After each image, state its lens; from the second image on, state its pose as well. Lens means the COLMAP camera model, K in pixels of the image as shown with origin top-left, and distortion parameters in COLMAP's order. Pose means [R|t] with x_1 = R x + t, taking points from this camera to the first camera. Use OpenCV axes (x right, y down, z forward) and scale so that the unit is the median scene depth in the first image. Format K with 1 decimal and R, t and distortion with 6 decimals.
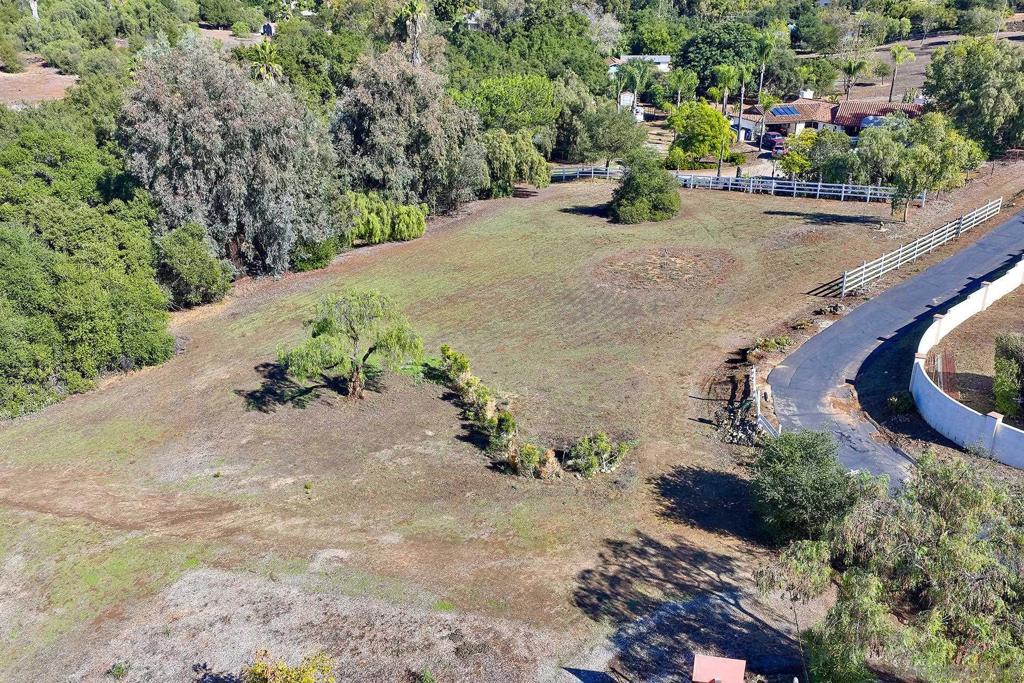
lens RADIAL K [[837.4, 0, 520.1], [0, 837.4, 340.0], [0, 0, 1]] dist [0.010291, -0.011875]
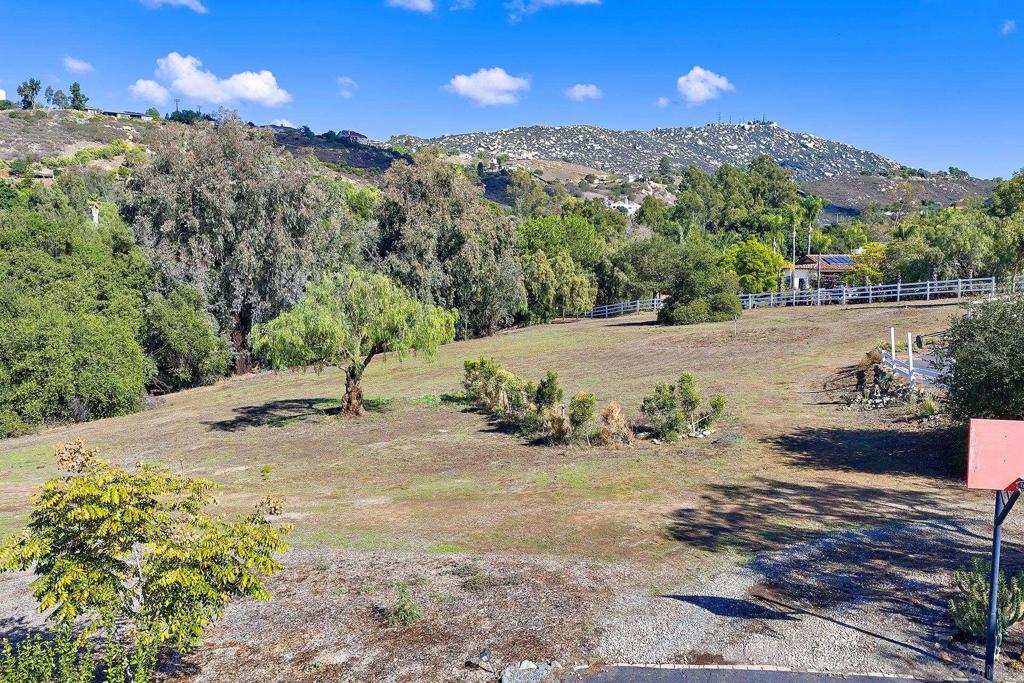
lens RADIAL K [[837.4, 0, 520.1], [0, 837.4, 340.0], [0, 0, 1]] dist [0.010291, -0.011875]
pose [[0.999090, 0.001411, -0.042618, -0.006791], [-0.013877, 0.955806, -0.293669, 0.163803], [0.040320, 0.293993, 0.954957, 0.184635]]
